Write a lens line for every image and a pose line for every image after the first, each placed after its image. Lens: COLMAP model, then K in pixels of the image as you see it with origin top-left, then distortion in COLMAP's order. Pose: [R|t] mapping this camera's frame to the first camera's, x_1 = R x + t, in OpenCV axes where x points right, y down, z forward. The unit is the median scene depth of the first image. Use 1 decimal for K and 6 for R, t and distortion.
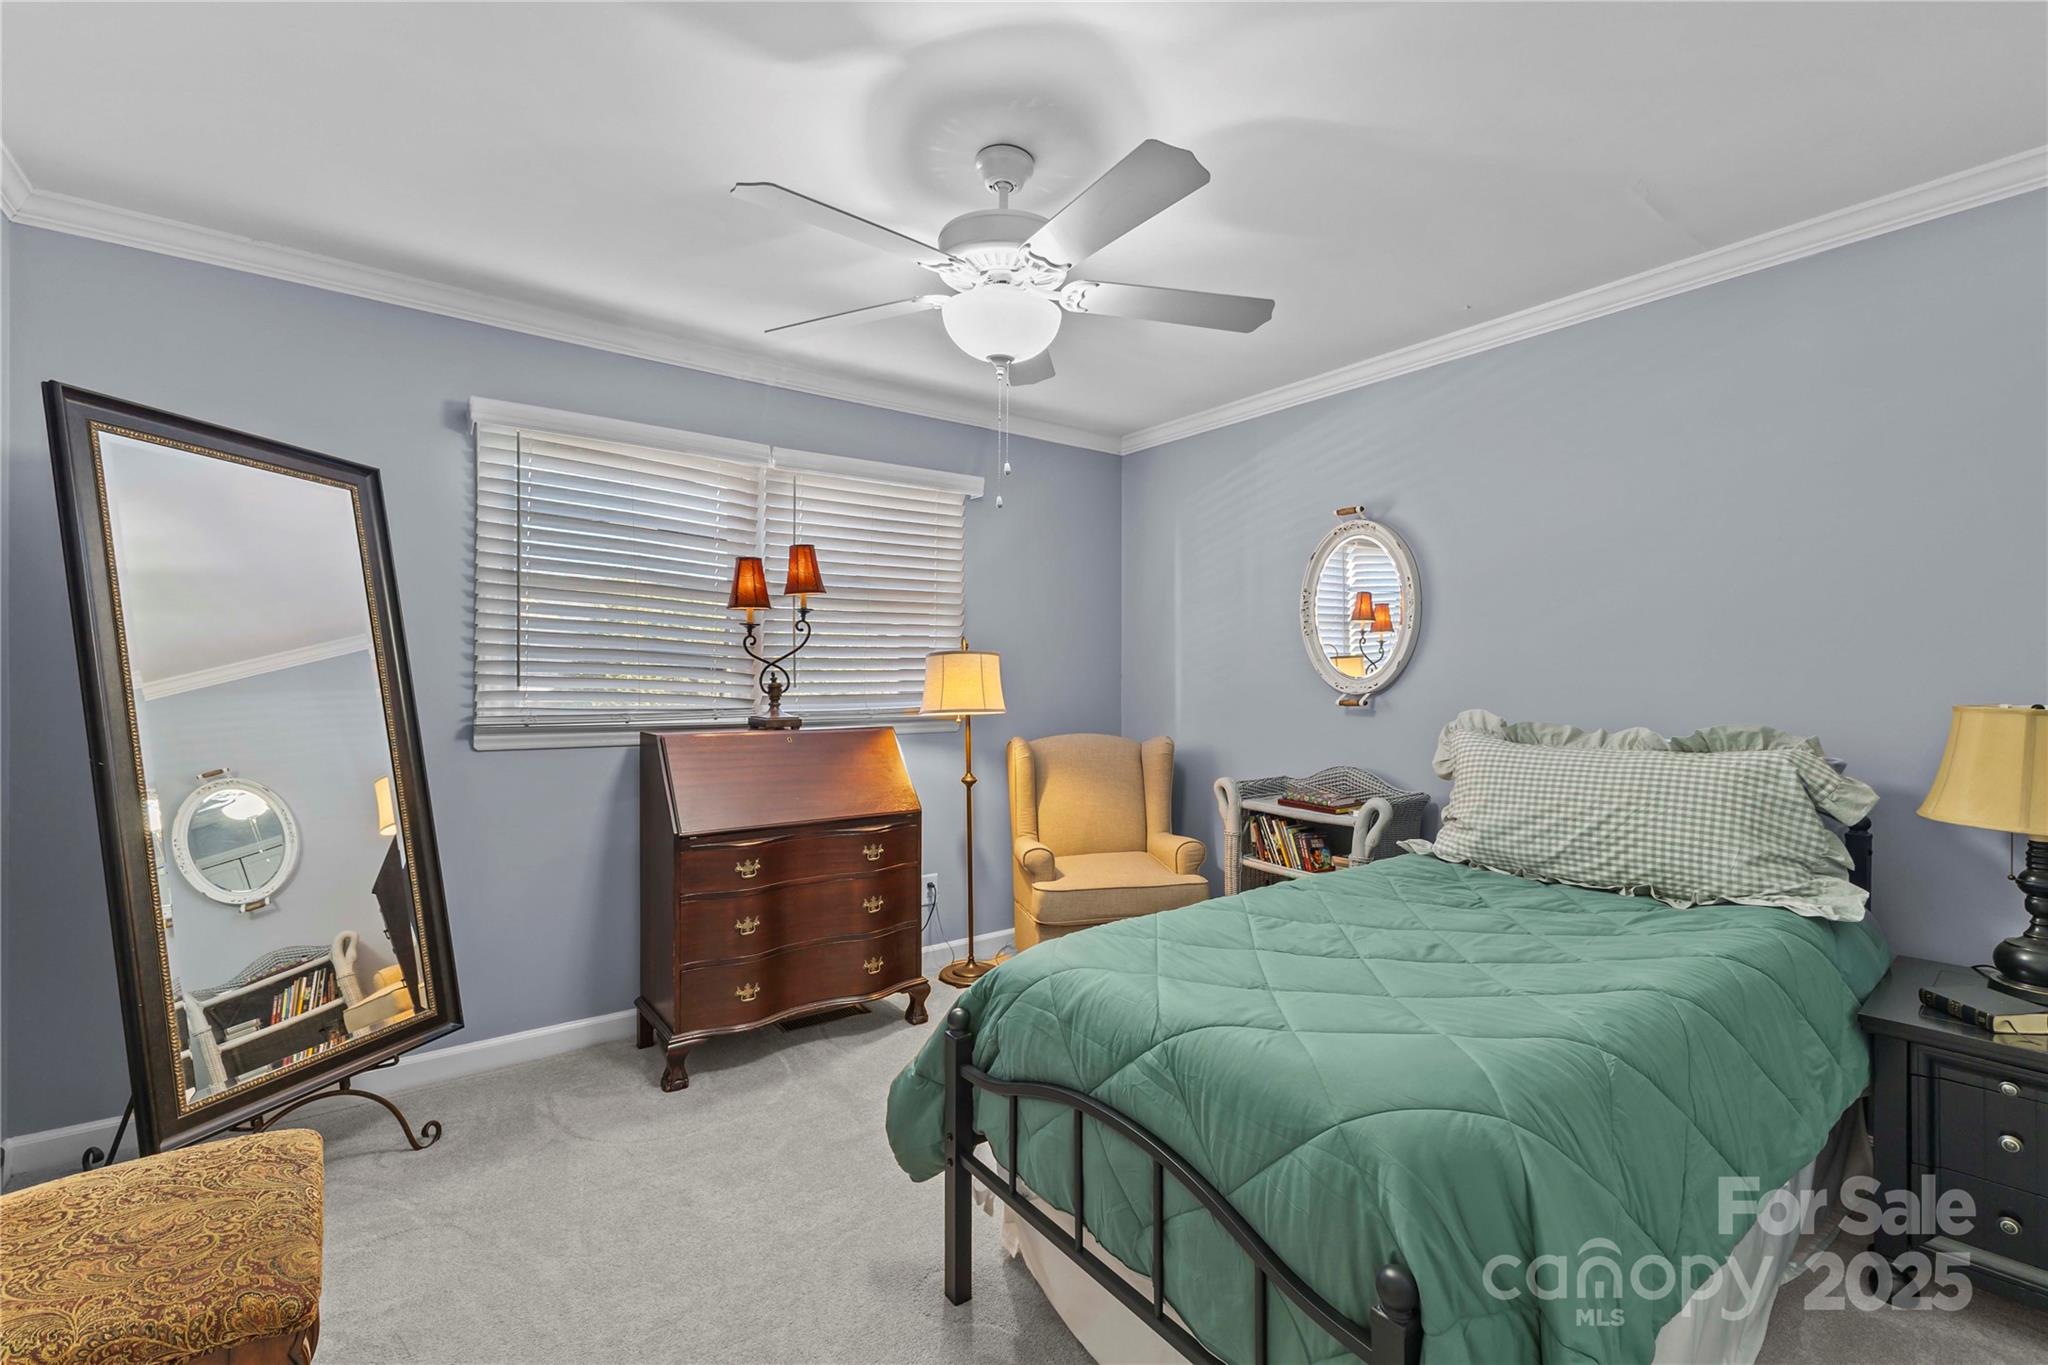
lens RADIAL K [[888.9, 0, 1022.9], [0, 888.9, 690.8], [0, 0, 1]] dist [0.016550, 0.000286]
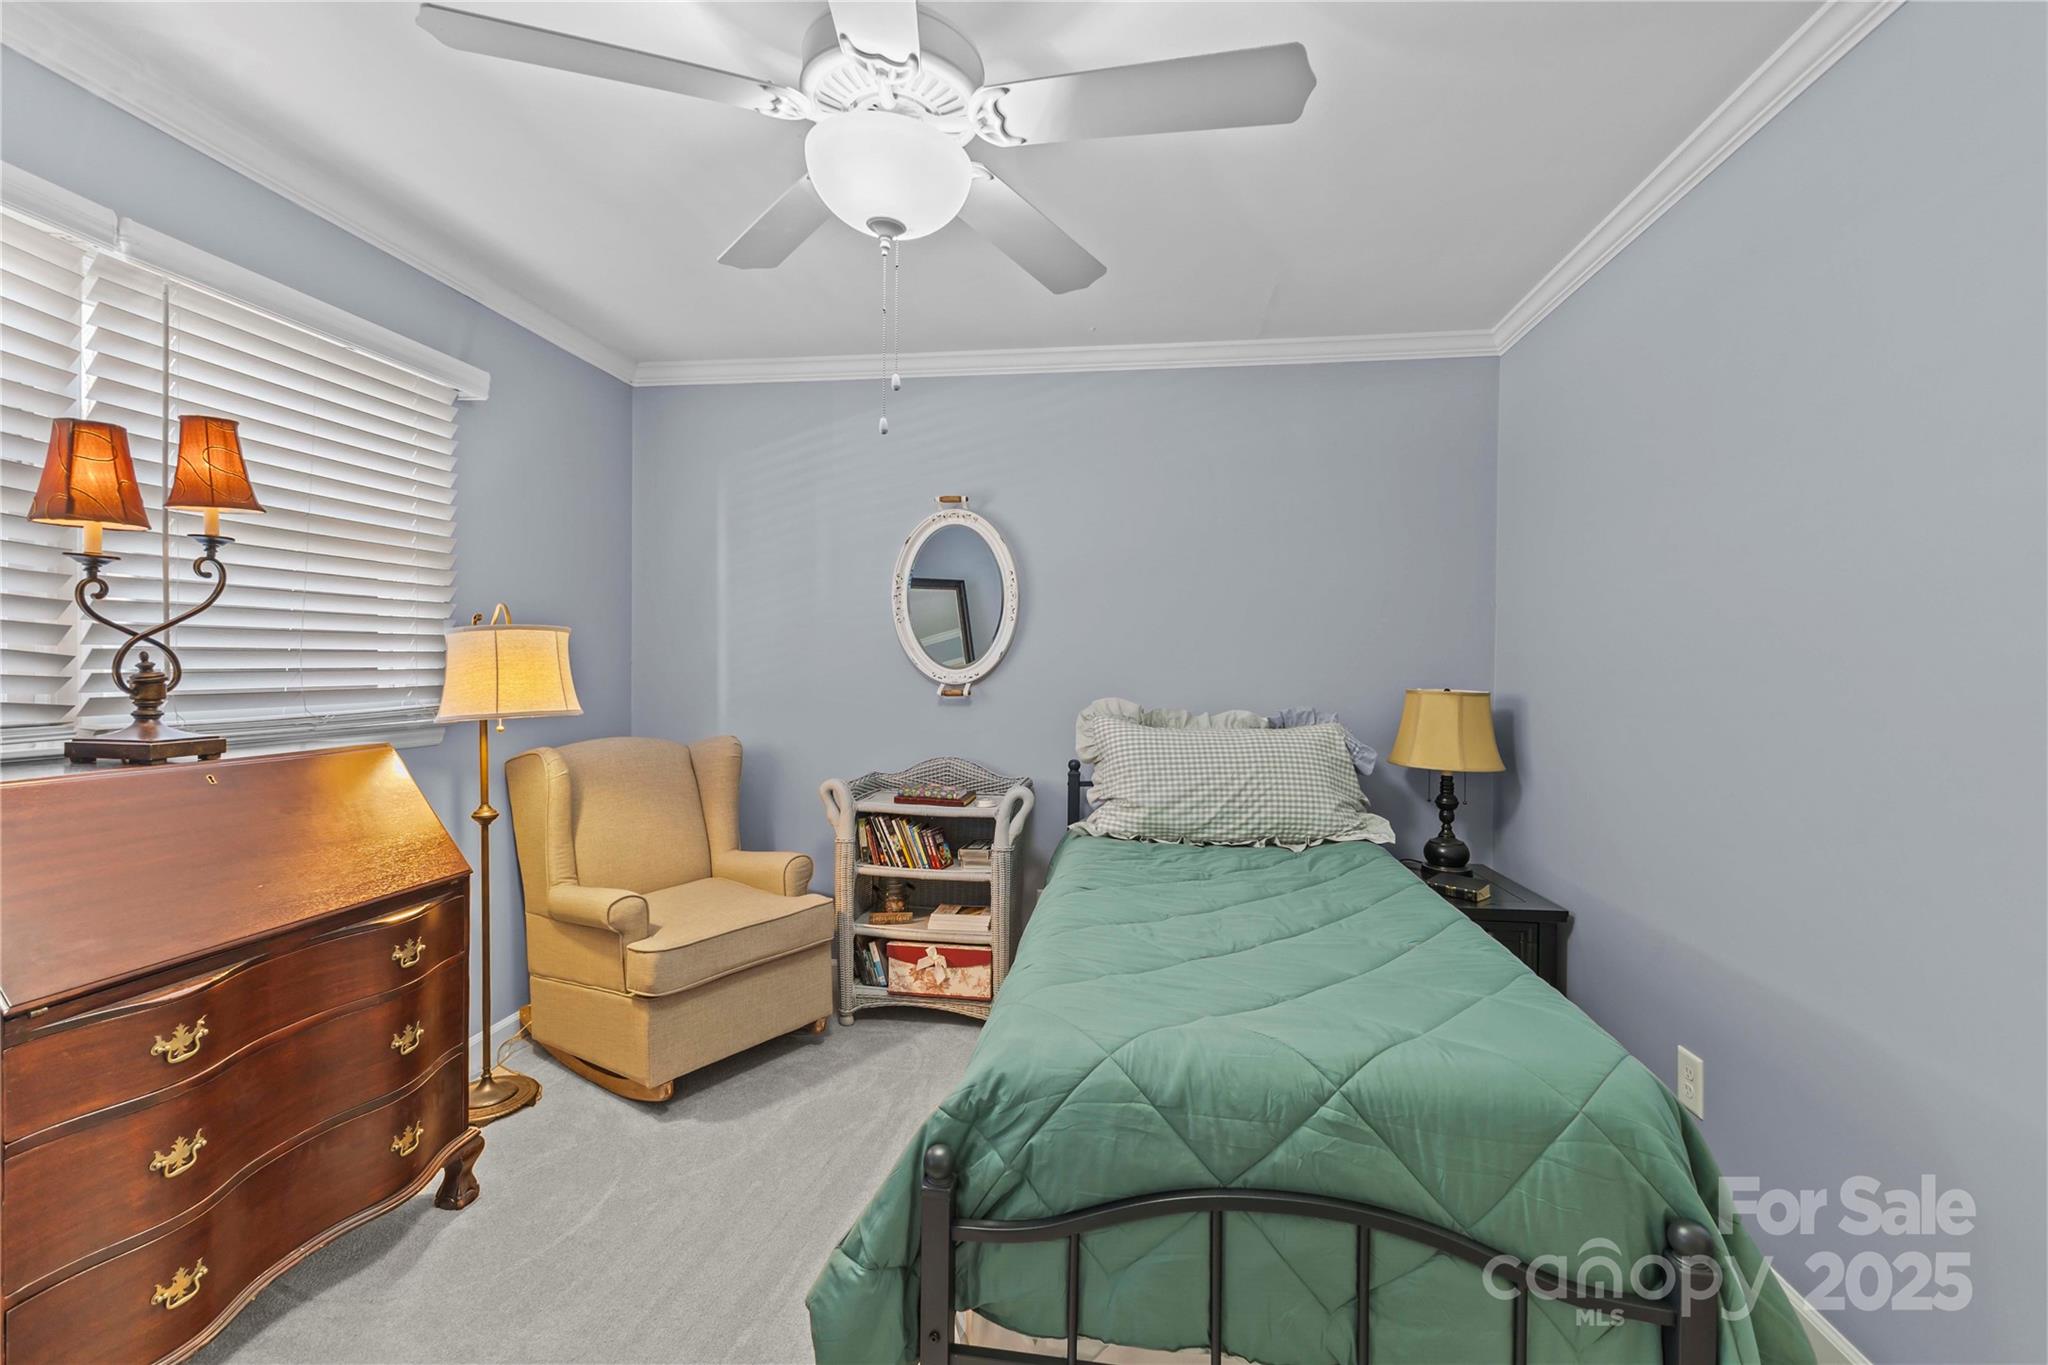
lens RADIAL K [[886.3, 0, 1027.9], [0, 886.3, 675.3], [0, 0, 1]] dist [0.012662, 0.000132]
pose [[0.697945, -0.001866, 0.716149, -0.295580], [0.001854, 0.999998, 0.000799, -0.006649], [-0.716149, 0.000770, 0.697947, 0.262849]]
